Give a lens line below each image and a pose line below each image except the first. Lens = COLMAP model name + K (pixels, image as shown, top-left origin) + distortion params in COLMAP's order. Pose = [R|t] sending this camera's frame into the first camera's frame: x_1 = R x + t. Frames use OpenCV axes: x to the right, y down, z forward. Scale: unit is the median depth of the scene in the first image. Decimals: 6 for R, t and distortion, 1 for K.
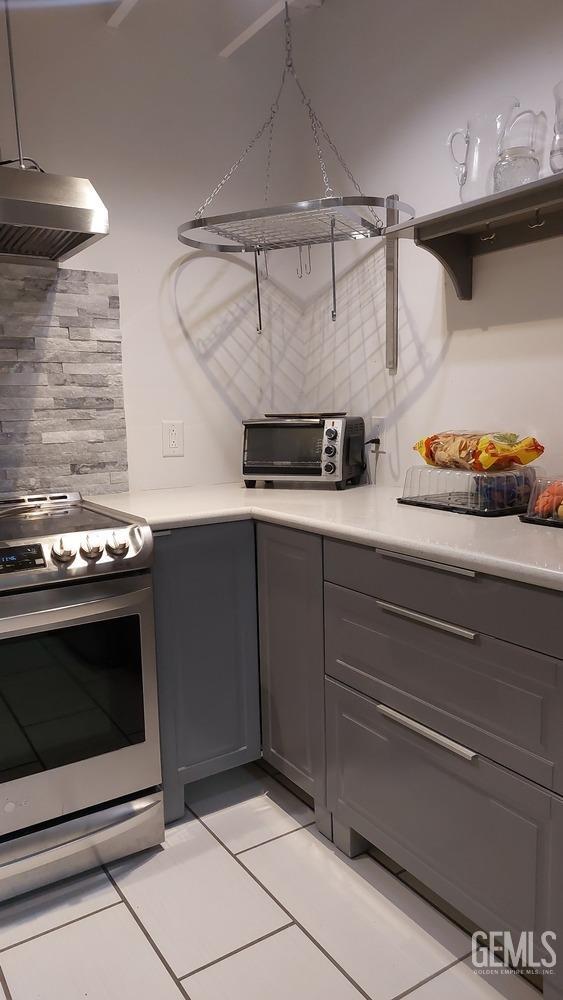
lens RADIAL K [[715.7, 0, 292.9], [0, 715.7, 507.5], [0, 0, 1]] dist [0.031694, -0.015279]
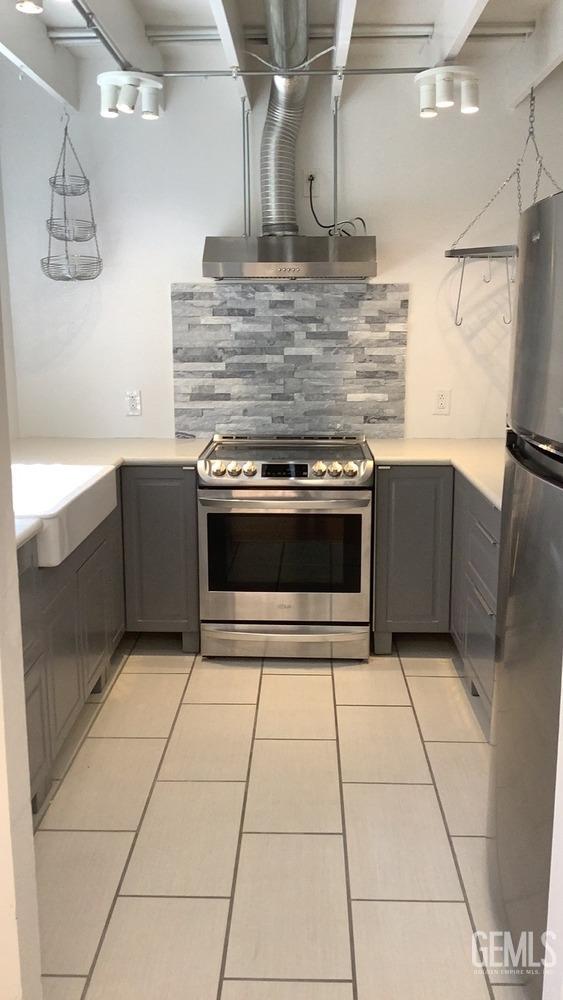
lens RADIAL K [[903.4, 0, 279.5], [0, 903.4, 503.8], [0, 0, 1]] dist [0.038650, -0.024217]
pose [[0.814010, 0.140054, -0.563713, 0.635289], [-0.095036, 0.989531, 0.108615, -0.068378], [0.573023, -0.034841, 0.818798, -0.642681]]
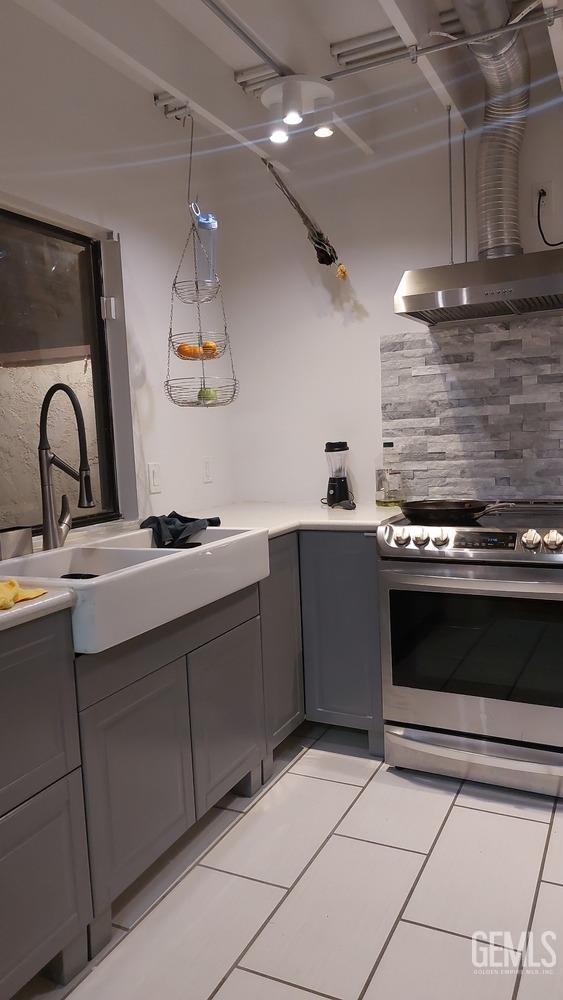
lens RADIAL K [[715.7, 0, 269.5], [0, 715.7, 499.7], [0, 0, 1]] dist [0.031694, -0.015279]
pose [[0.495238, 0.086231, -0.864467, 0.430084], [-0.084418, 0.995129, 0.050903, -0.034060], [0.864646, 0.047768, 0.500105, -0.066520]]
